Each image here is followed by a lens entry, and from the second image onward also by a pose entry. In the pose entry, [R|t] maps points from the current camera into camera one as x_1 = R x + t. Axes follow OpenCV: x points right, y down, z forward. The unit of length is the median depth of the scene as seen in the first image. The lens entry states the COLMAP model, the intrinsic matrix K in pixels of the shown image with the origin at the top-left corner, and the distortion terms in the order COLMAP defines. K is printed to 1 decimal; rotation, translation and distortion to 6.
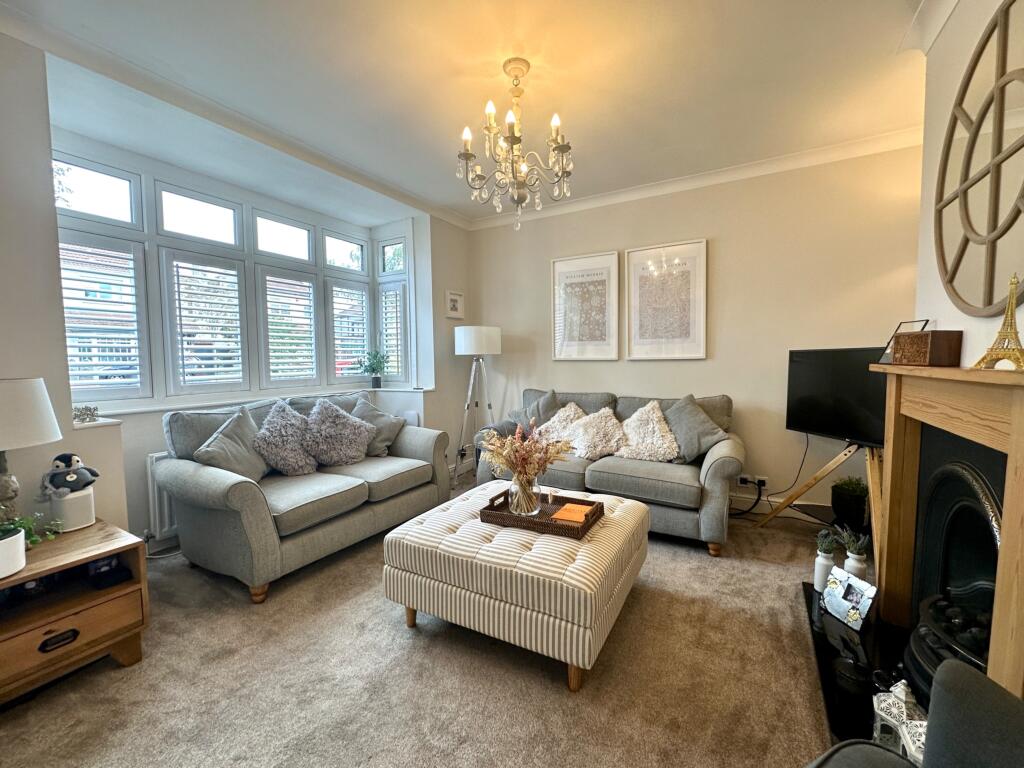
lens RADIAL K [[427.1, 0, 512.0], [0, 427.1, 384.0], [0, 0, 1]] dist [0.000121, 0.000002]
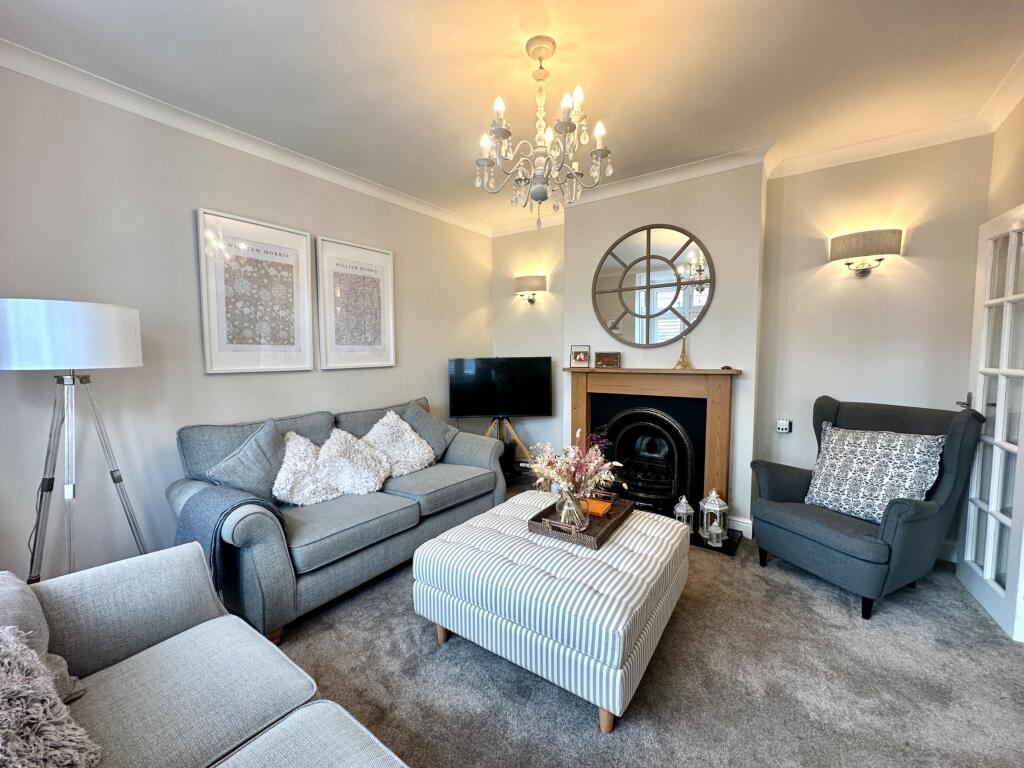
lens RADIAL K [[416.8, 0, 512.0], [0, 416.8, 384.0], [0, 0, 1]] dist [-0.000713, -0.000033]
pose [[0.111481, -0.062561, 0.991795, -0.512594], [0.065592, 0.996303, 0.055472, -0.050971], [-0.991600, 0.058869, 0.115173, 0.564504]]
